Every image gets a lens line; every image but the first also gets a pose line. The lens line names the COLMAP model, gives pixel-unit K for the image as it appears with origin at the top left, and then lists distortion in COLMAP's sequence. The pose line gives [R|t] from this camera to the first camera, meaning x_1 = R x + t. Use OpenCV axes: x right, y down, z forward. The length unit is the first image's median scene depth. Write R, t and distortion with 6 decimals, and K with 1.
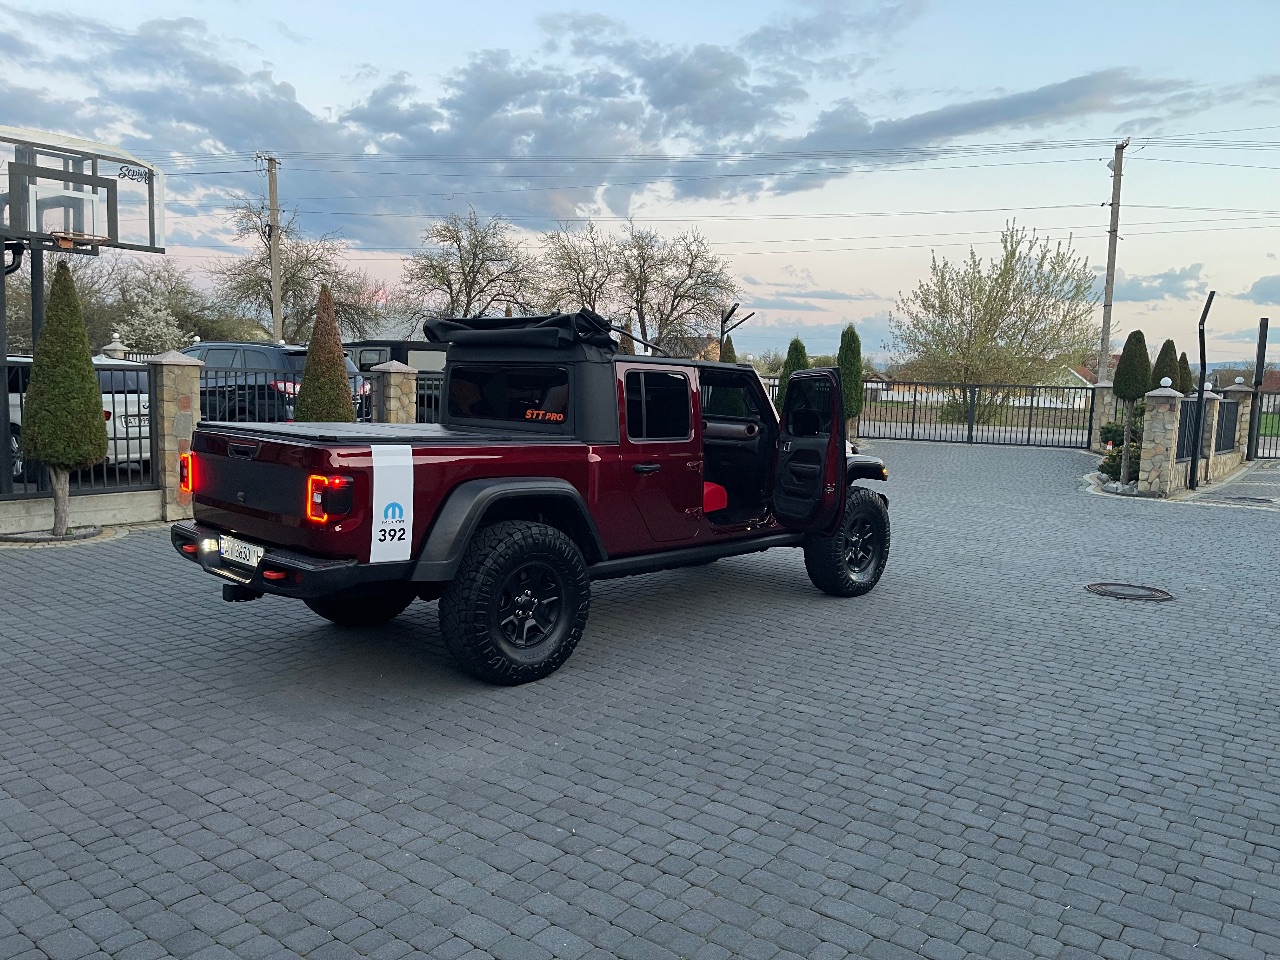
lens RADIAL K [[977.5, 0, 641.9], [0, 977.5, 474.6], [0, 0, 1]] dist [0.046093, -0.031688]
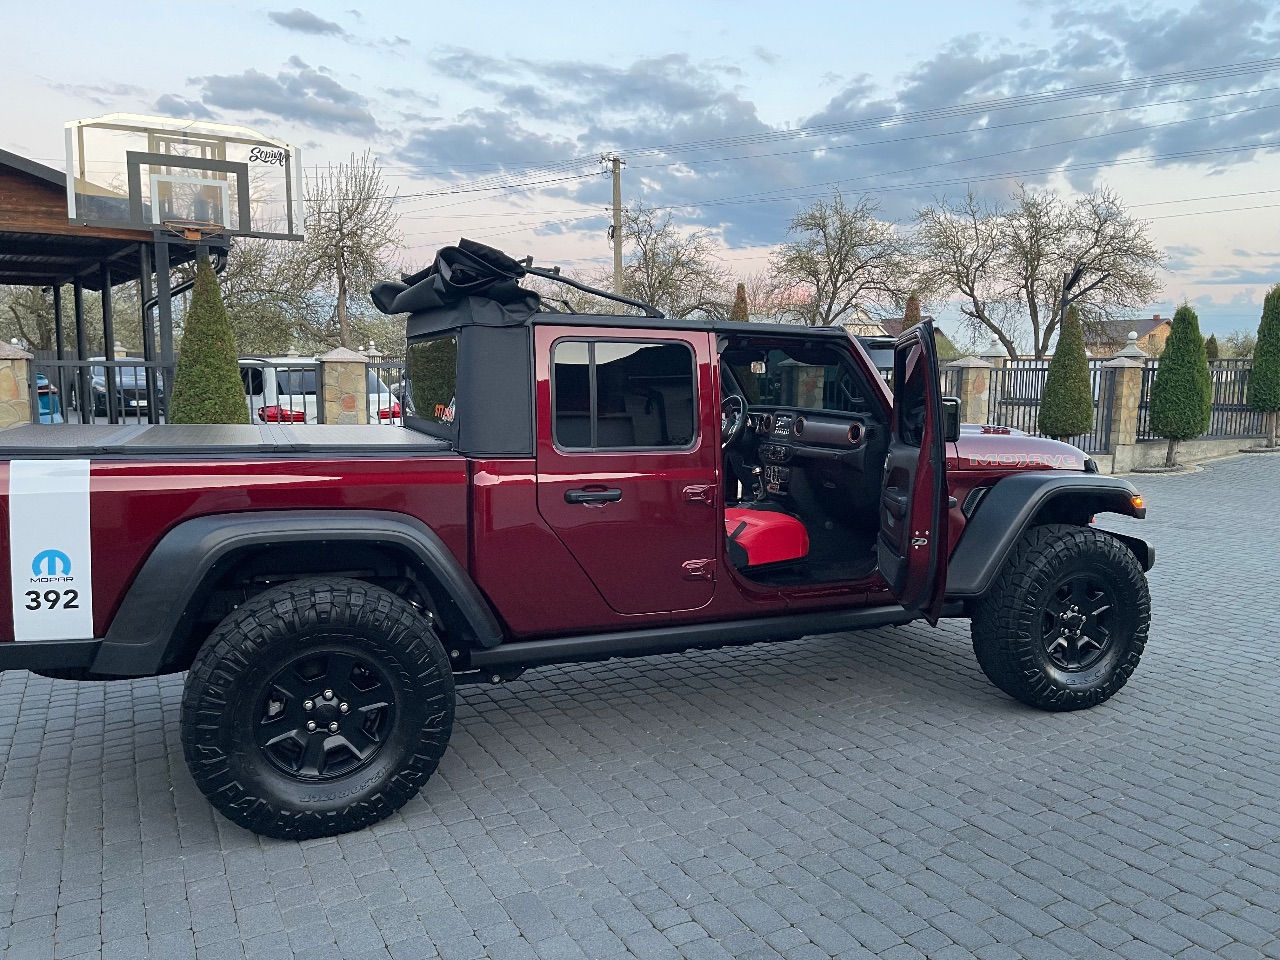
lens RADIAL K [[978.1, 0, 643.5], [0, 978.1, 480.5], [0, 0, 1]] dist [0.074105, -0.098357]
pose [[0.914007, 0.018895, -0.405259, 0.233844], [-0.015679, 0.999814, 0.011255, -0.019492], [0.405396, -0.003933, 0.914133, 0.363546]]
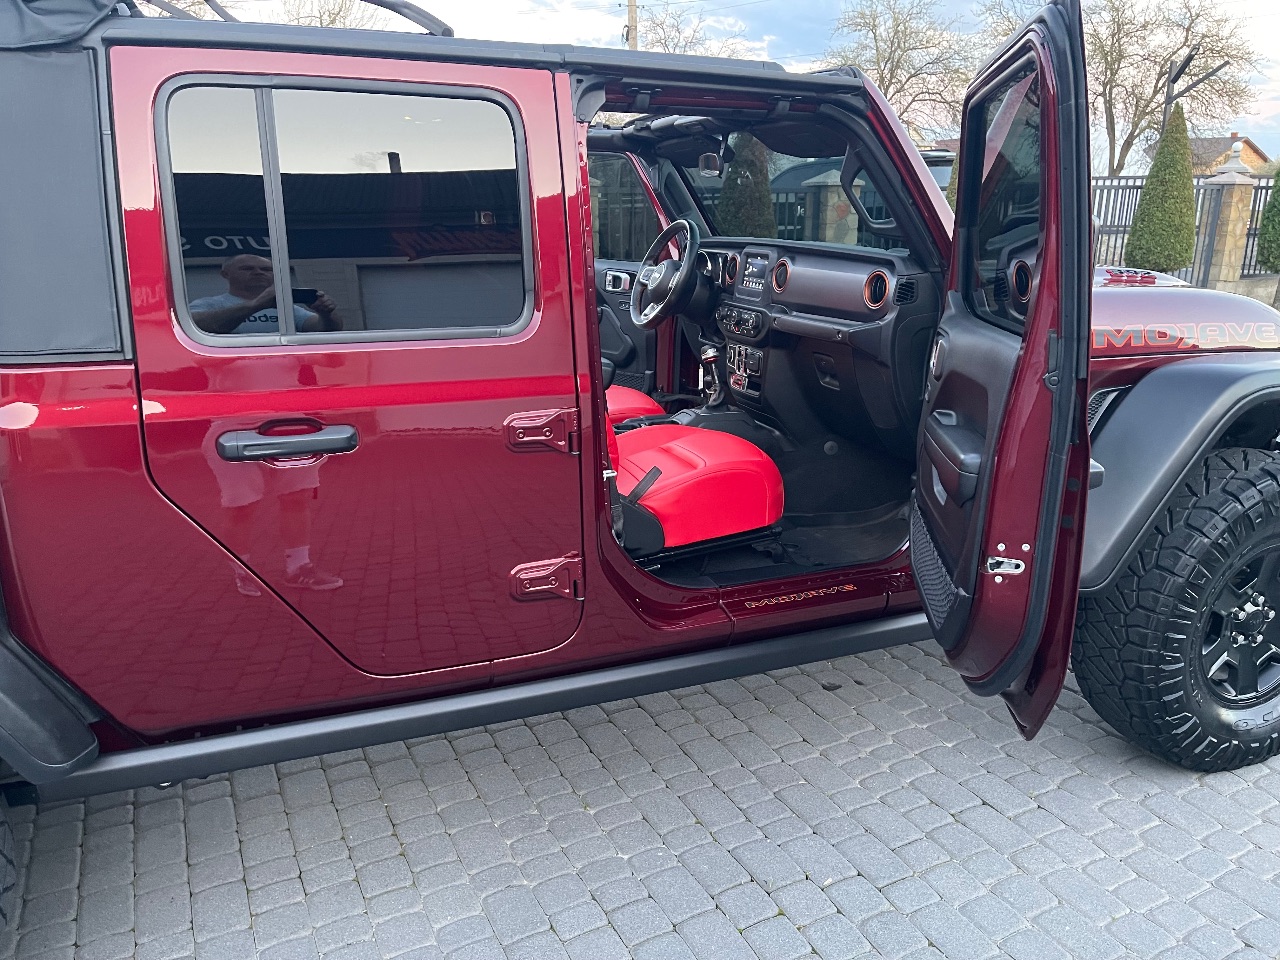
lens RADIAL K [[978.1, 0, 648.9], [0, 978.1, 490.8], [0, 0, 1]] dist [0.074105, -0.098357]
pose [[0.899644, 0.086066, -0.428057, 0.182751], [-0.006778, 0.983014, 0.183403, -0.037858], [0.436571, -0.162096, 0.884947, 0.645535]]
